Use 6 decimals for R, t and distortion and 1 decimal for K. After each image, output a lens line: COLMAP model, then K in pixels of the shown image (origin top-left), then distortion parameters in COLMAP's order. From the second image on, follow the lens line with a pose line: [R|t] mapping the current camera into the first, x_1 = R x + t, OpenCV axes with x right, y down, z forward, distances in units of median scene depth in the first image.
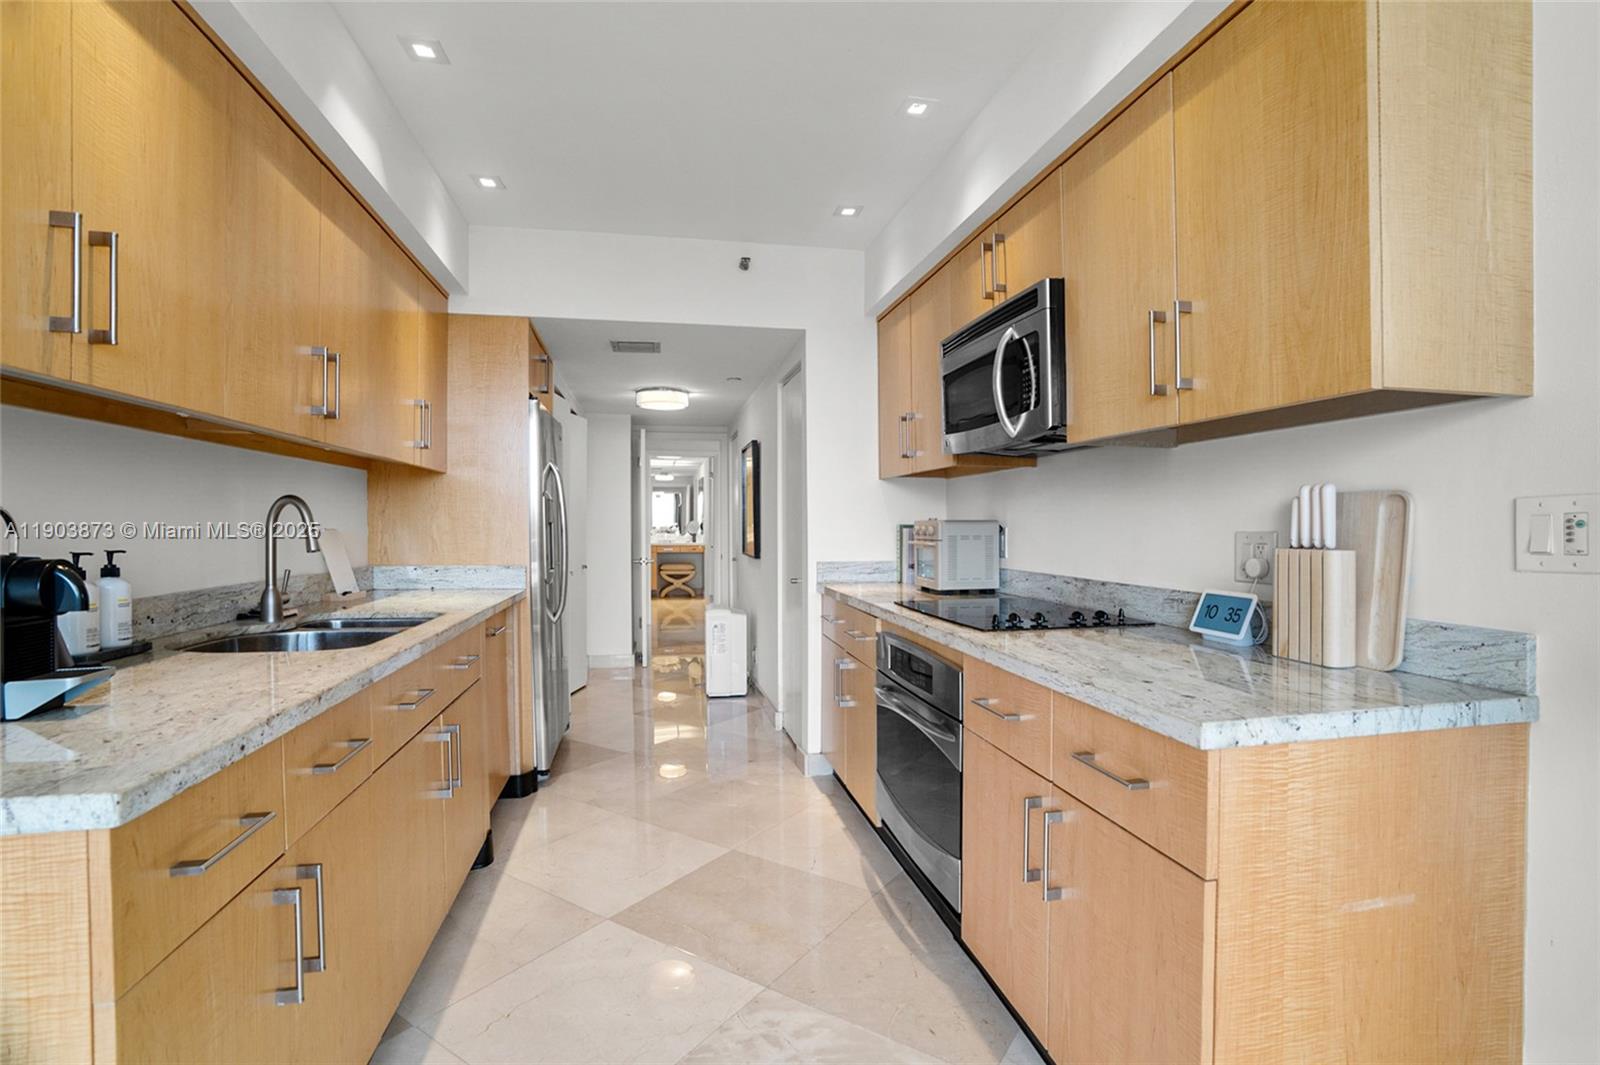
lens RADIAL K [[732.5, 0, 811.0], [0, 732.5, 532.6], [0, 0, 1]] dist [-0.023625, 0.003503]
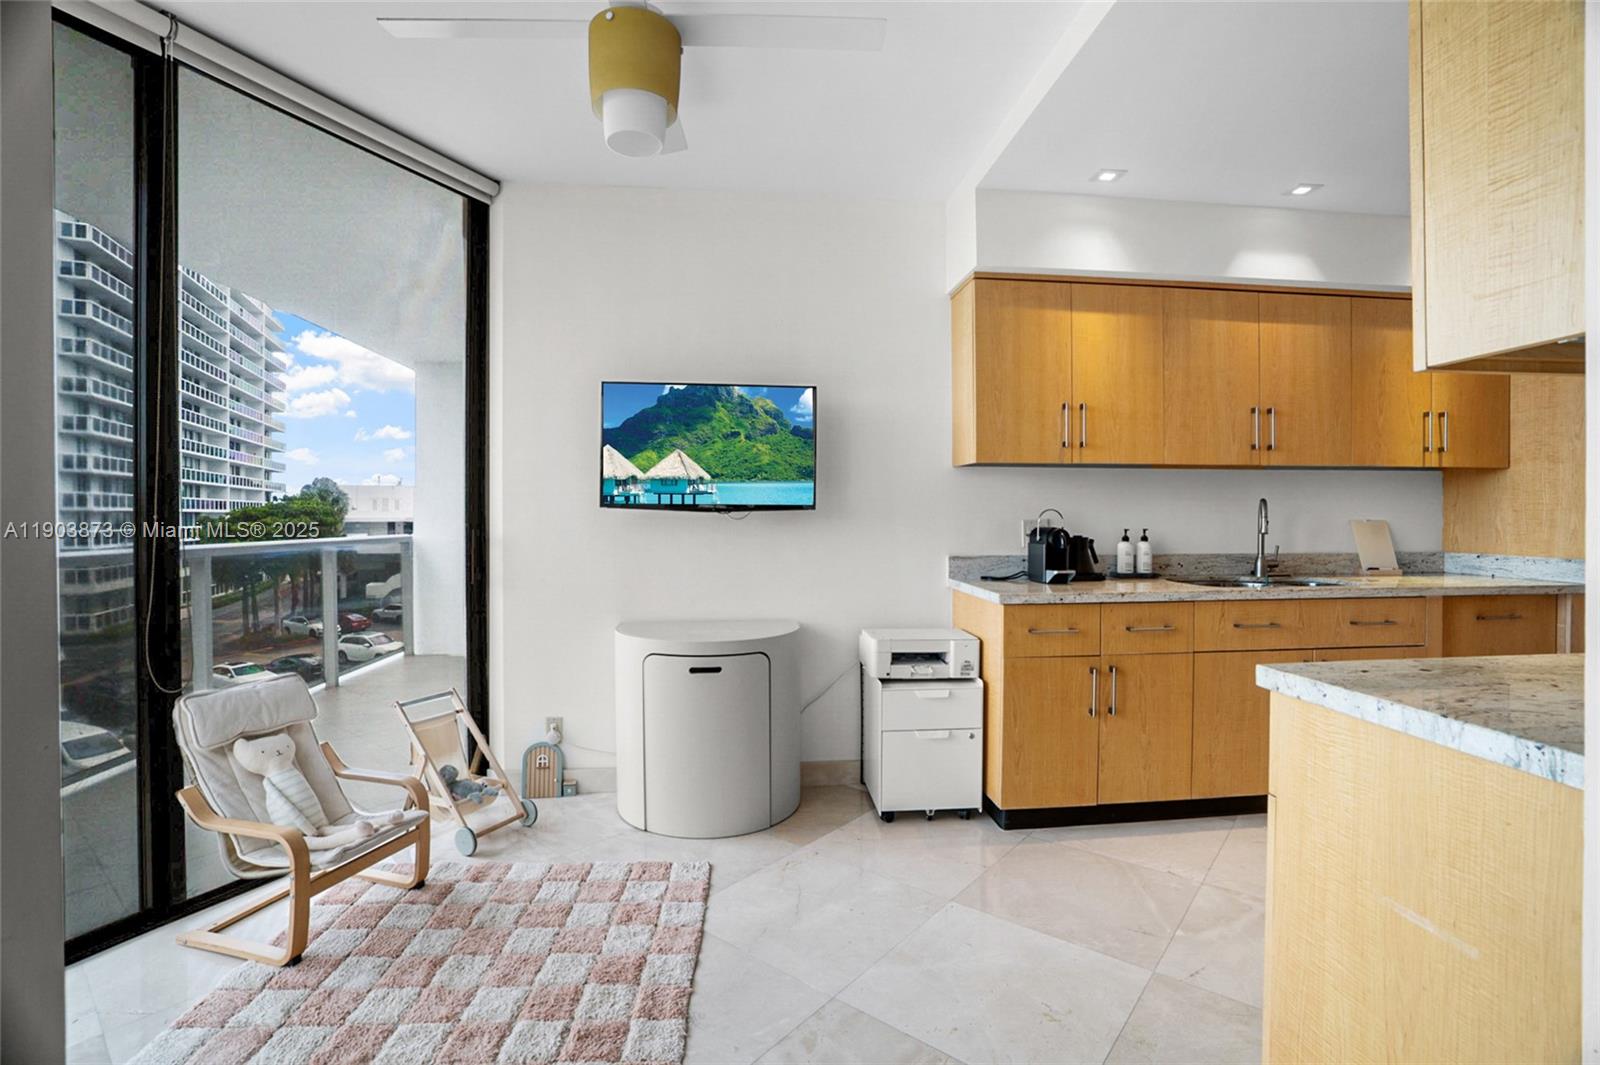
lens RADIAL K [[732.5, 0, 799.7], [0, 732.5, 524.2], [0, 0, 1]] dist [-0.023625, 0.003503]
pose [[-0.137977, 0.006201, -0.990416, 0.679920], [-0.008744, 0.999934, 0.007479, 0.001060], [0.990397, 0.009692, -0.137913, 0.123270]]
